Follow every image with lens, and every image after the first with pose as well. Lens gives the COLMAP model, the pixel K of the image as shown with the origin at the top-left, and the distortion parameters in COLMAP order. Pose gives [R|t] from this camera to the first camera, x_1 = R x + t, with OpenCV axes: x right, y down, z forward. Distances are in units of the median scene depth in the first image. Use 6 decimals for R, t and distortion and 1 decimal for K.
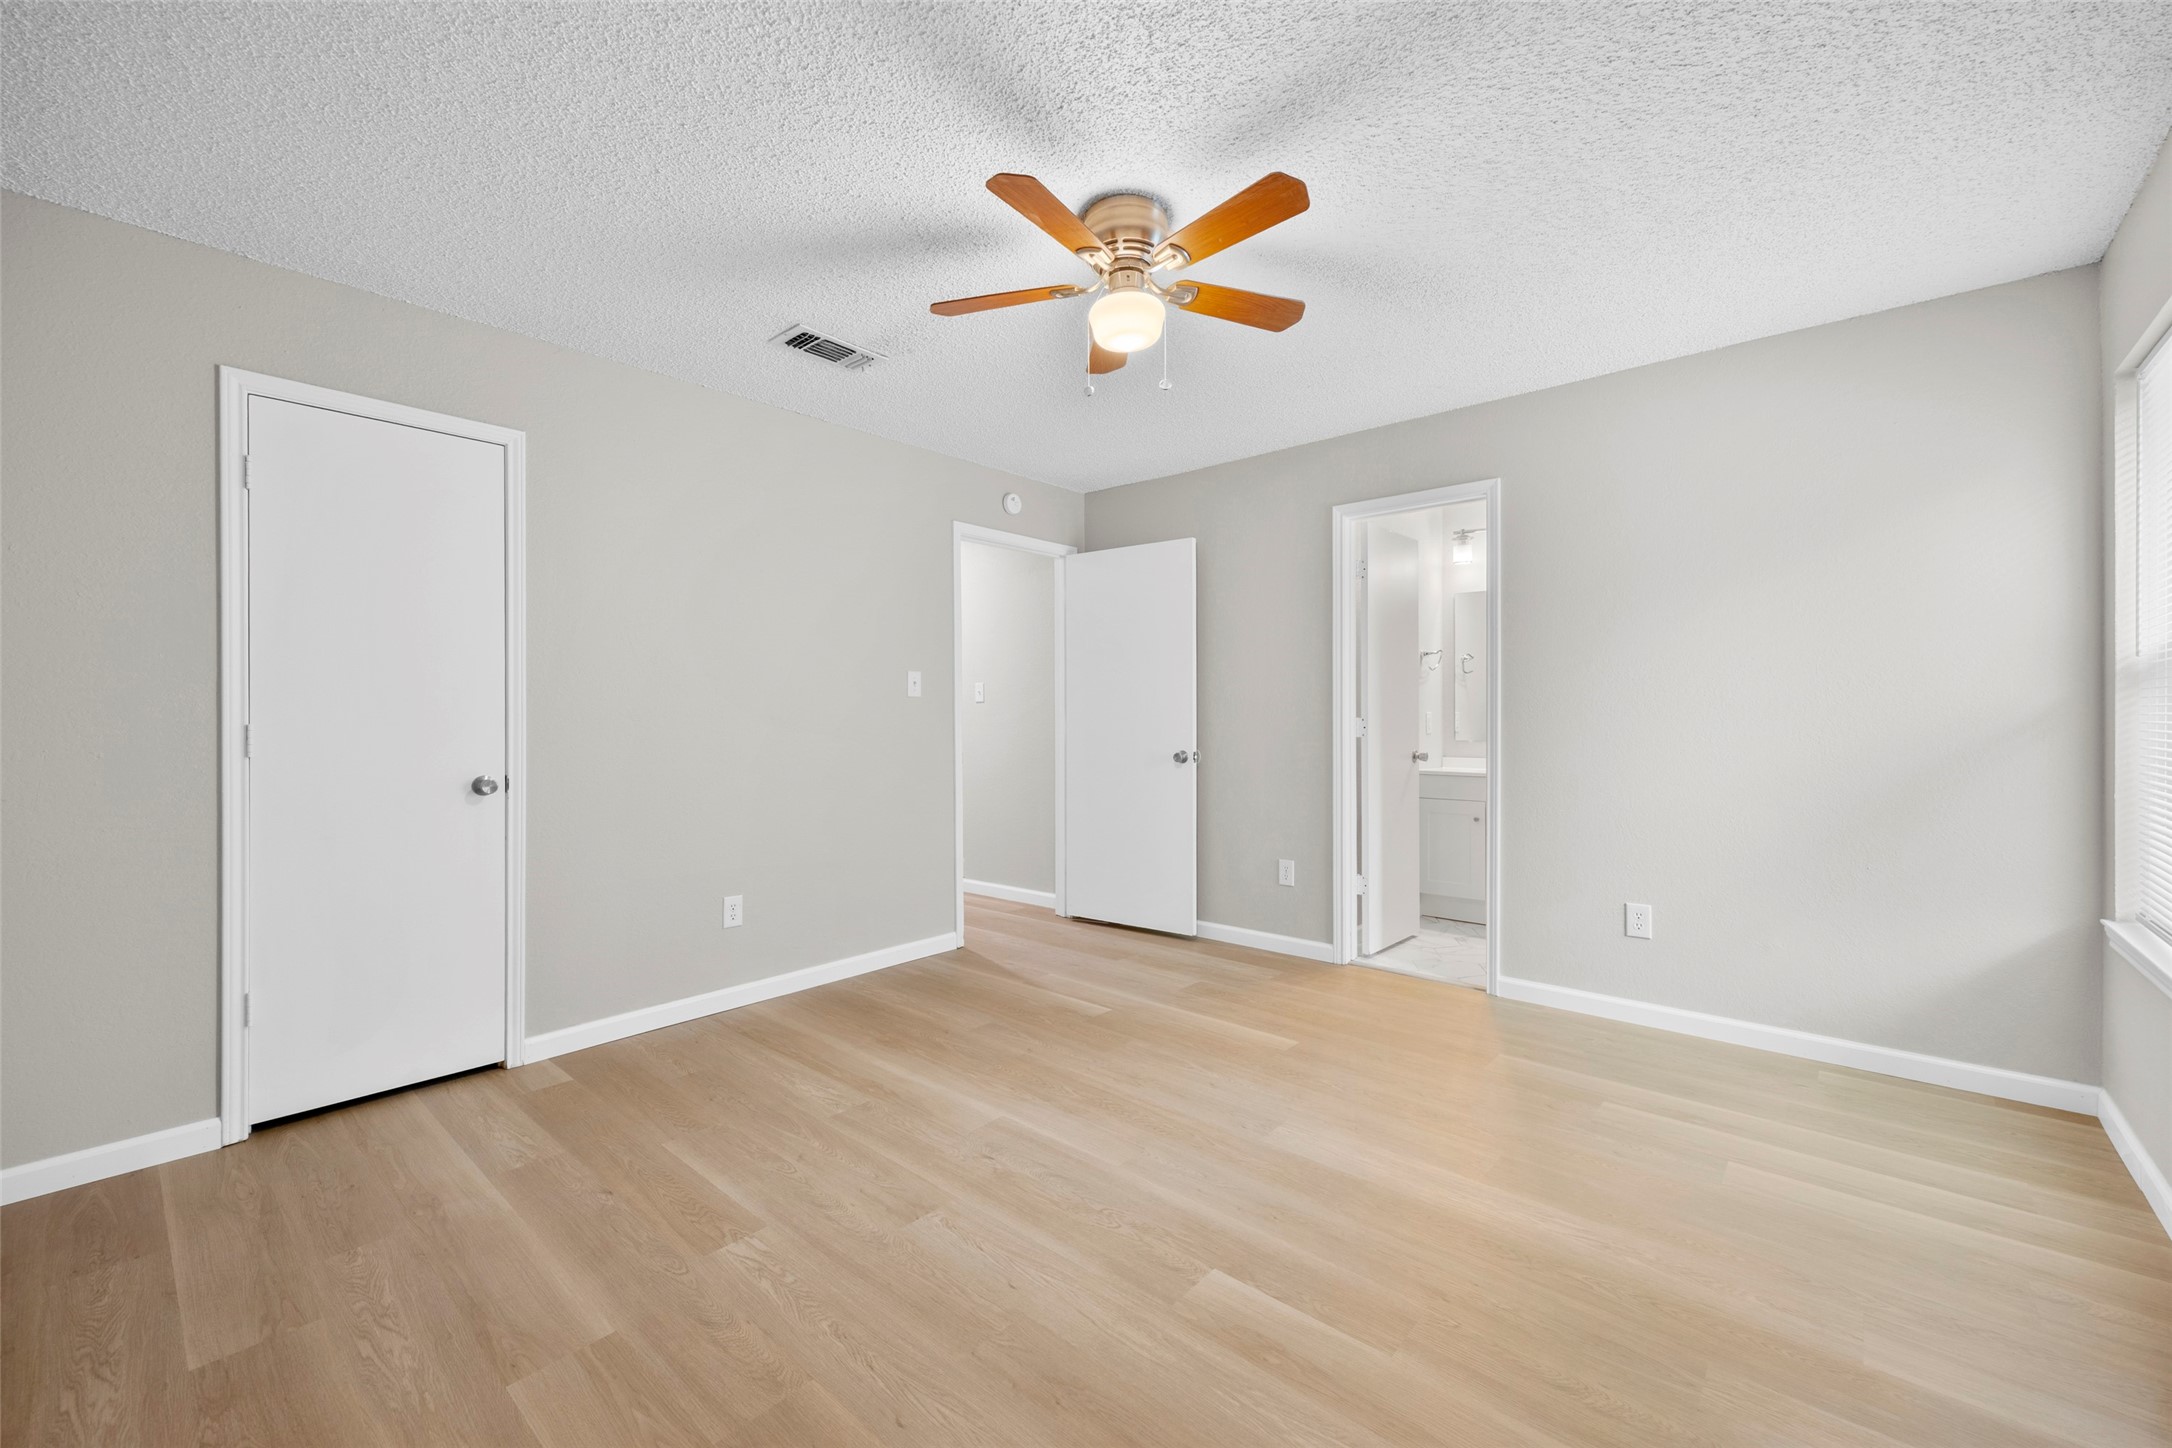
lens RADIAL K [[827.2, 0, 1086.0], [0, 827.2, 724.0], [0, 0, 1]] dist [-0.000203, 0.000181]
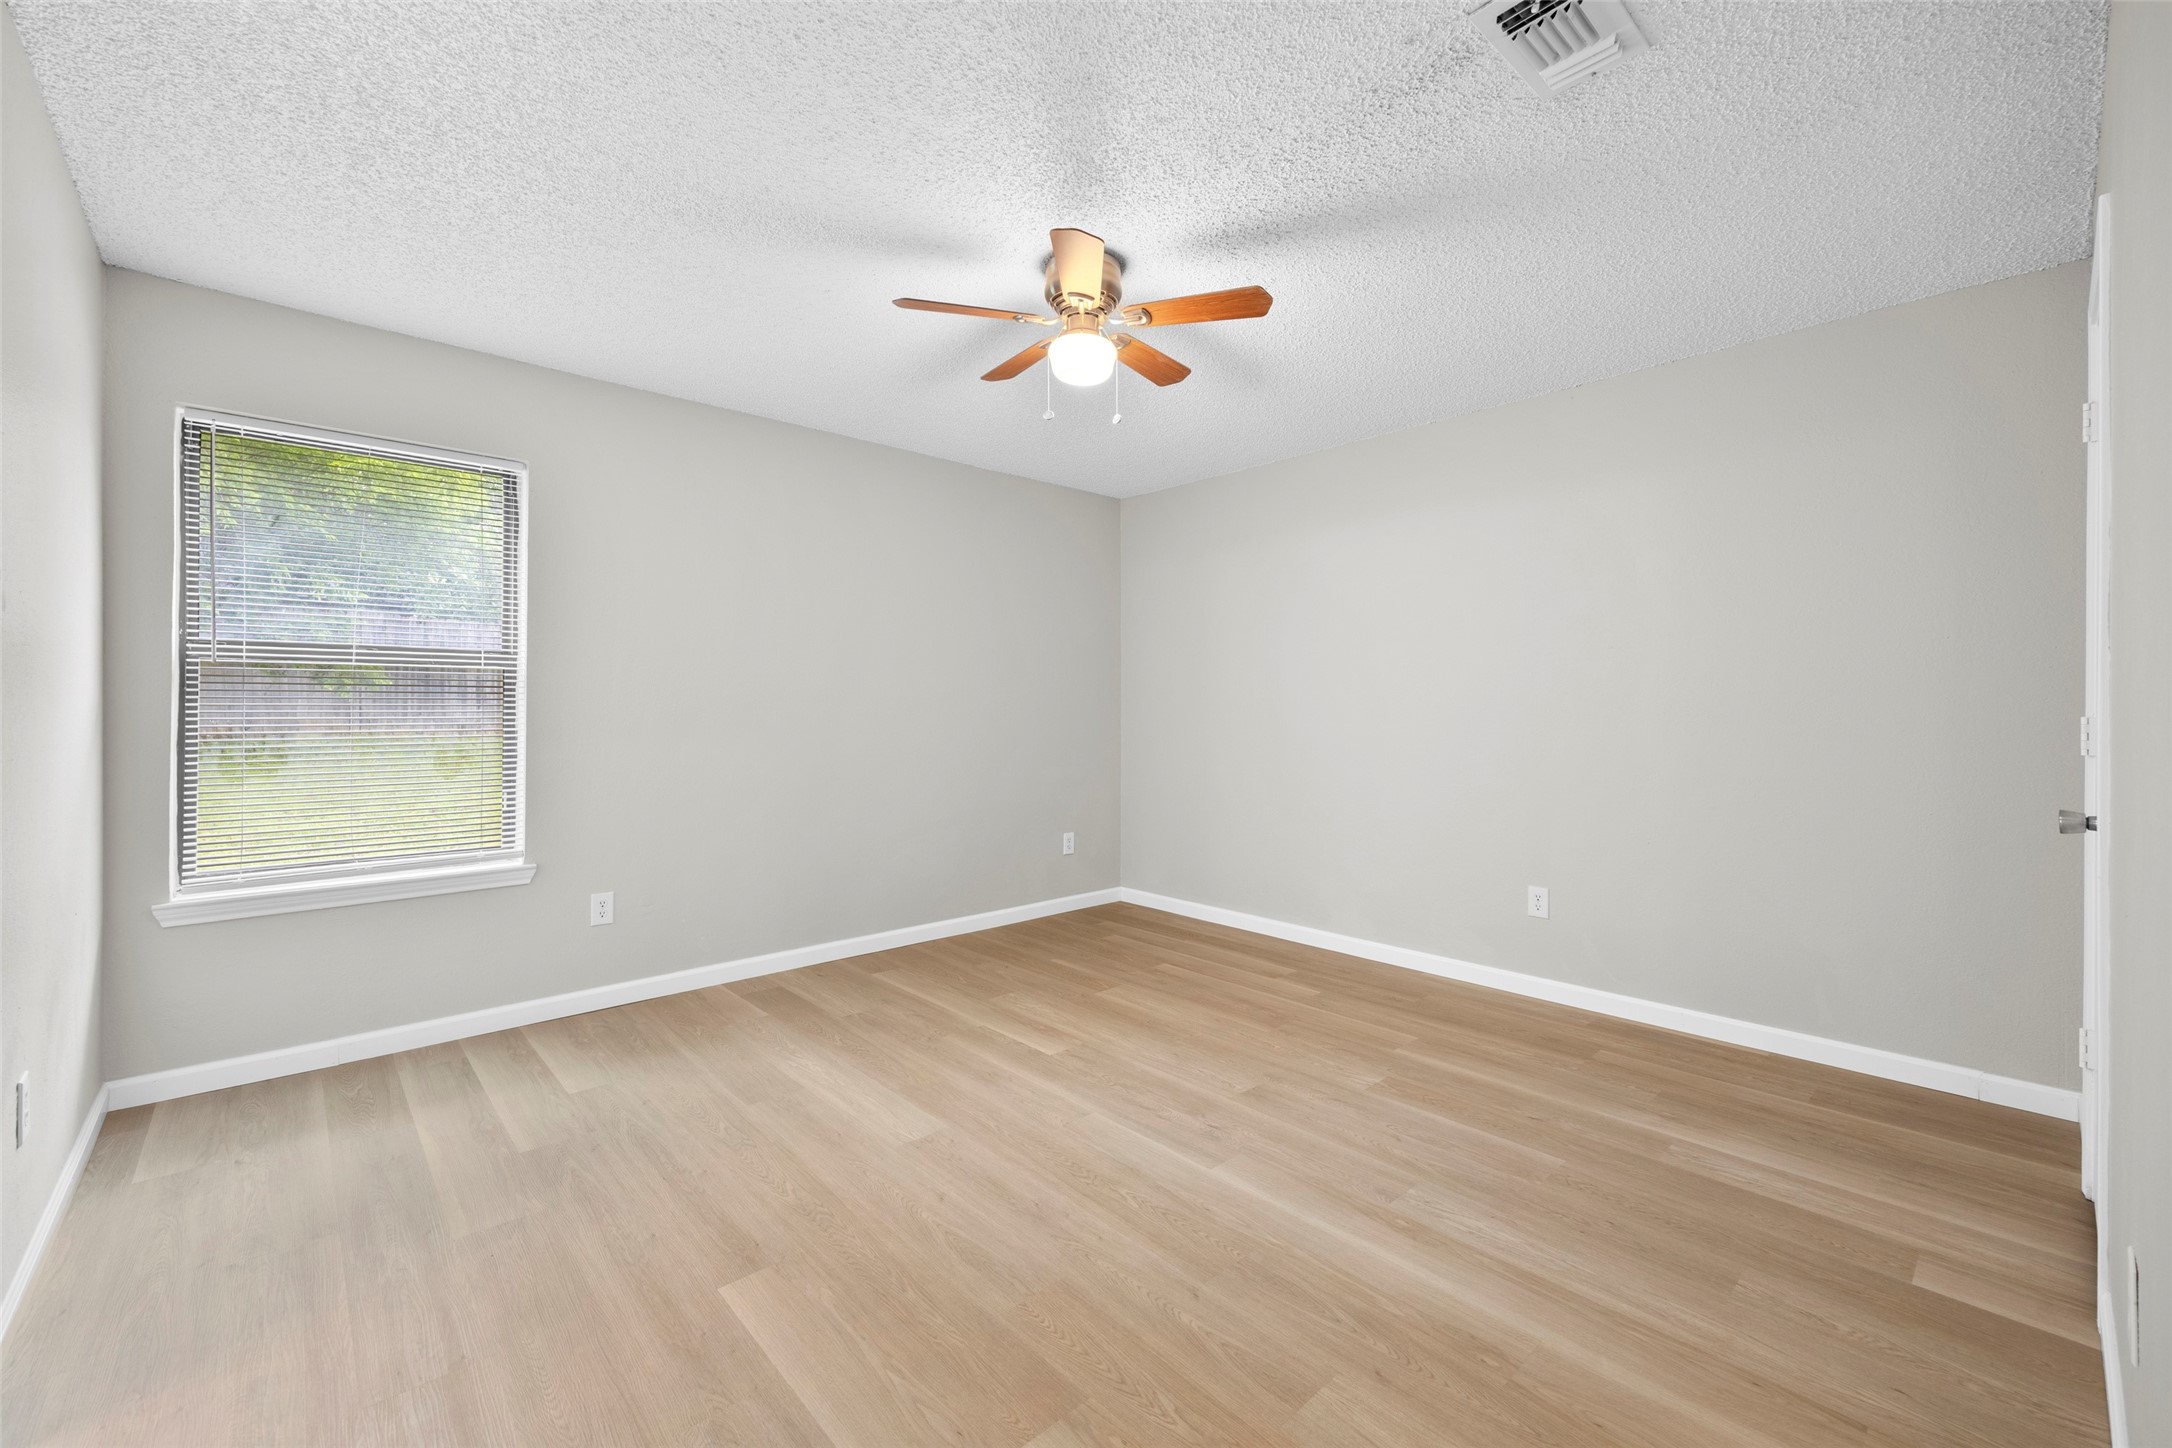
lens RADIAL K [[827.2, 0, 1086.0], [0, 827.2, 724.0], [0, 0, 1]] dist [-0.000203, 0.000181]
pose [[-0.993789, -0.001140, 0.111272, -0.074228], [0.001990, 0.999606, 0.028015, -0.022148], [-0.111260, 0.028062, -0.993395, 2.071520]]
